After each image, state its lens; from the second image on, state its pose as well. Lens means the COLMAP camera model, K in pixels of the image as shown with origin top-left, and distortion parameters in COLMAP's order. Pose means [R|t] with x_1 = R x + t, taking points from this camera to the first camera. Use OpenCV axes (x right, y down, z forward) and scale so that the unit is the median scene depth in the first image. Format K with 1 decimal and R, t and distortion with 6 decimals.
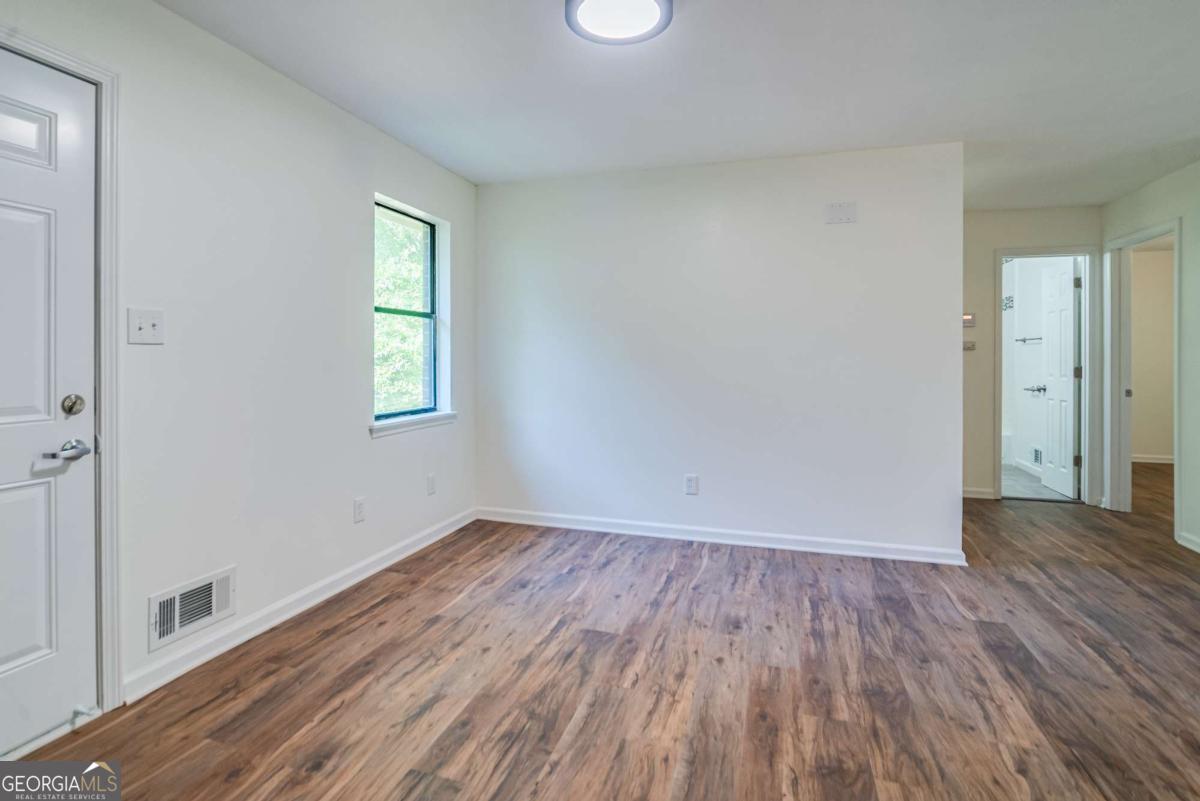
lens RADIAL K [[566.1, 0, 563.3], [0, 566.1, 369.5], [0, 0, 1]] dist [-0.020945, 0.003357]
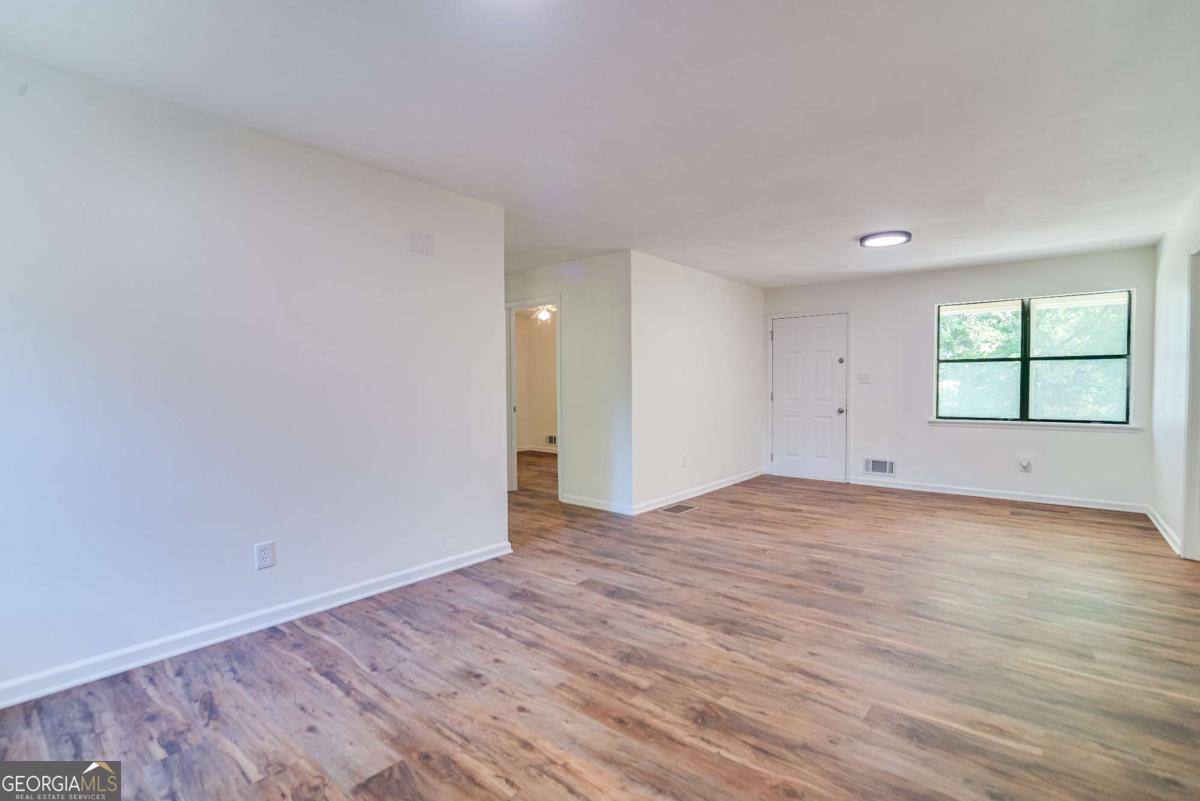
lens RADIAL K [[566.1, 0, 581.9], [0, 566.1, 394.9], [0, 0, 1]] dist [-0.020945, 0.003357]
pose [[0.354438, -0.019021, 0.934886, -0.499987], [0.023813, 0.999652, 0.011311, -0.010270], [-0.934776, 0.018253, 0.354767, 0.518941]]
